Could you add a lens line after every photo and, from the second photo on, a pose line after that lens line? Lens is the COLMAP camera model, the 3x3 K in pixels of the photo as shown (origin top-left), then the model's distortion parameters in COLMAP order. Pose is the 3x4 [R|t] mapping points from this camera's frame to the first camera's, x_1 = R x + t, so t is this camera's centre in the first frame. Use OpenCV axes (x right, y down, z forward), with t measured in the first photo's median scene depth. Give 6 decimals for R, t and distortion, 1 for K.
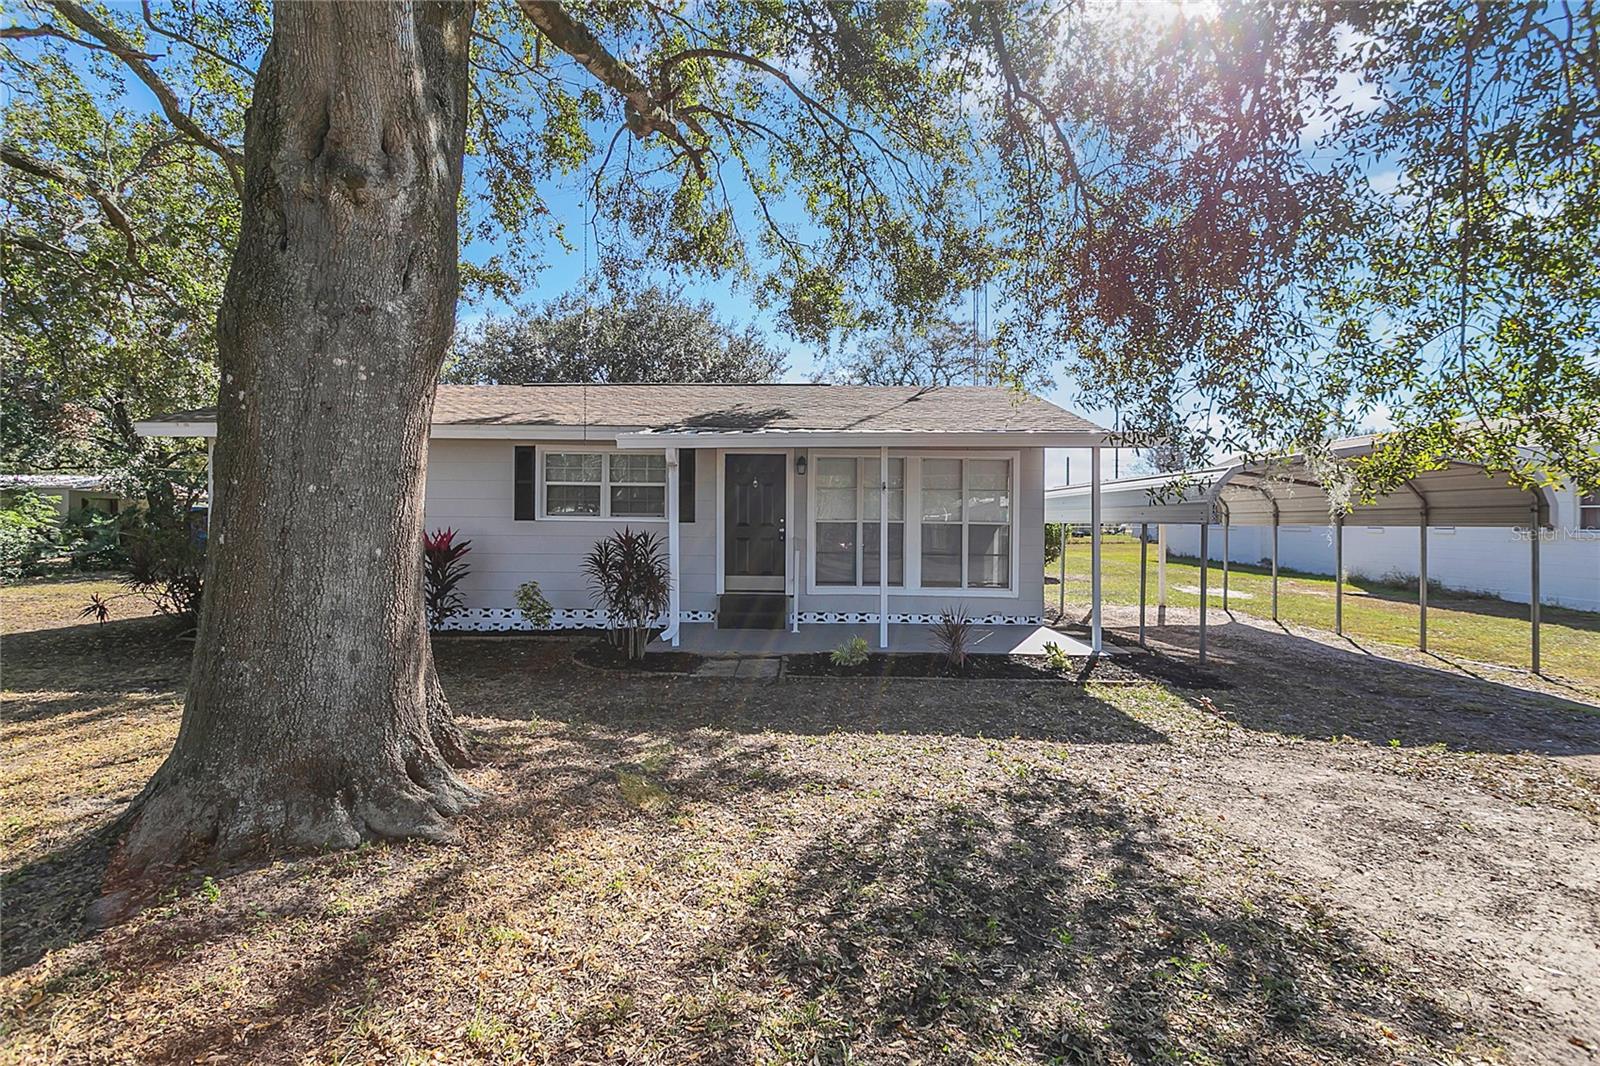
lens RADIAL K [[745.2, 0, 792.8], [0, 745.2, 515.5], [0, 0, 1]] dist [0.004996, 0.001232]
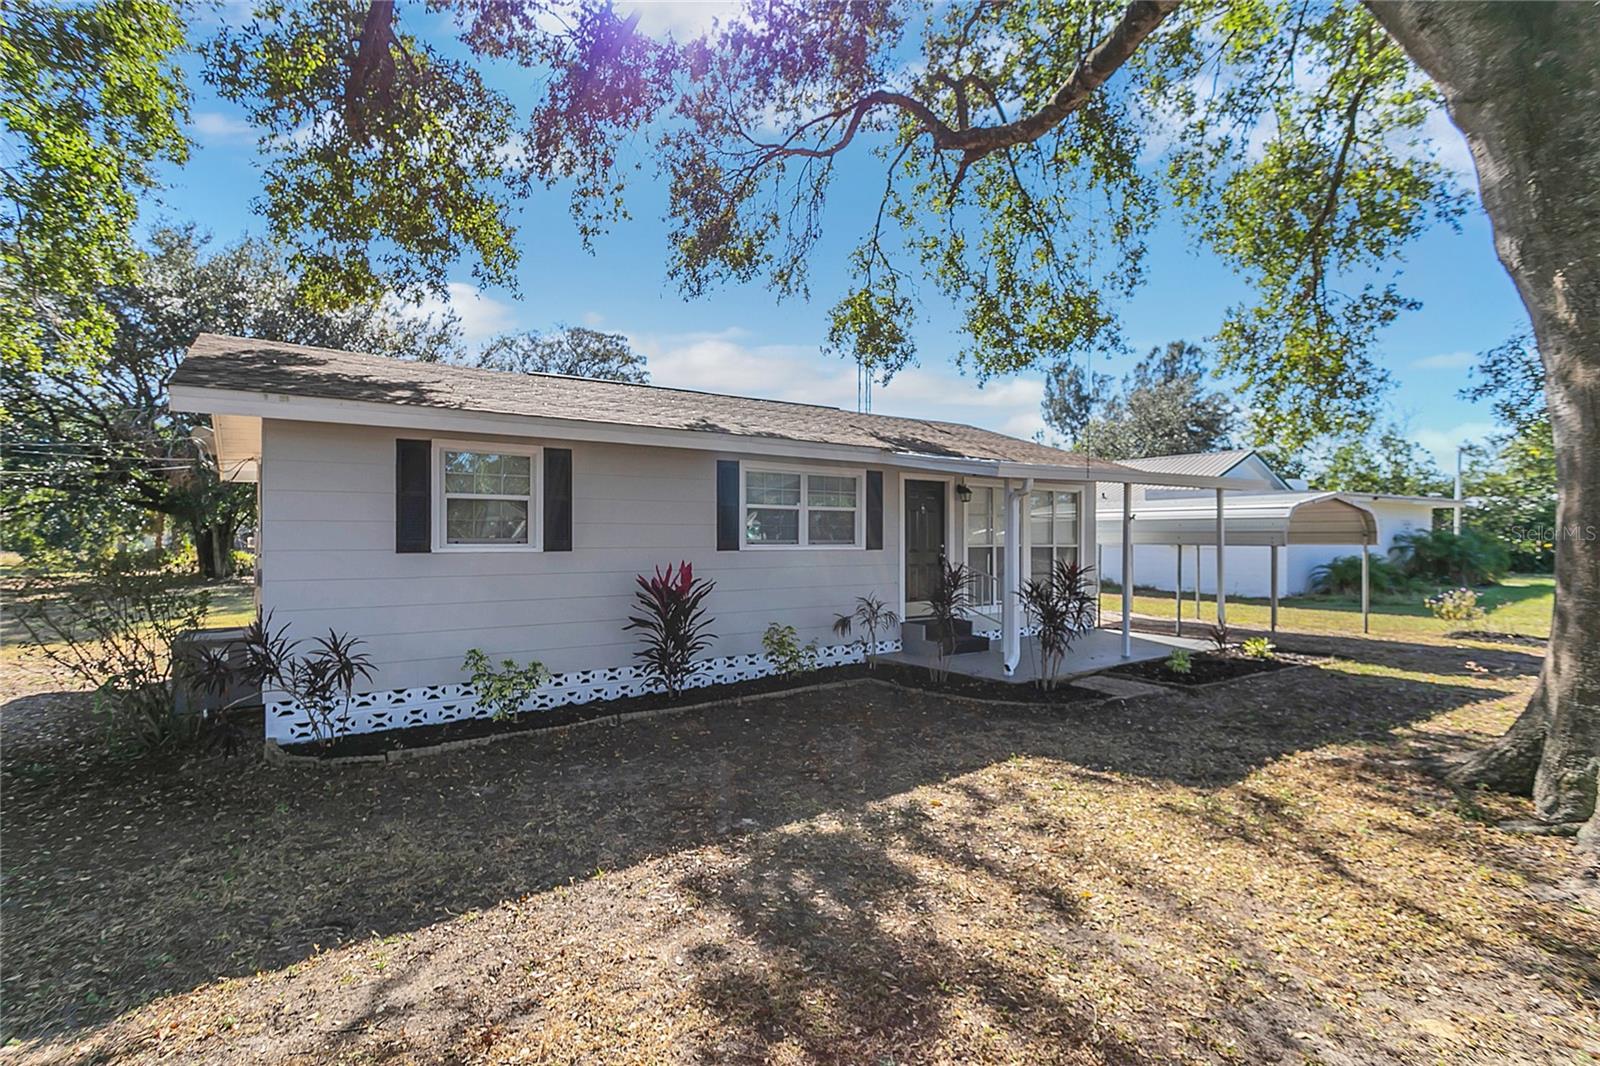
lens RADIAL K [[745.2, 0, 792.8], [0, 745.2, 515.5], [0, 0, 1]] dist [0.004996, 0.001232]
pose [[0.793589, 0.007811, 0.608404, -0.799383], [-0.005690, 0.999969, -0.005415, -0.029208], [-0.608428, 0.000836, 0.793609, 0.312788]]
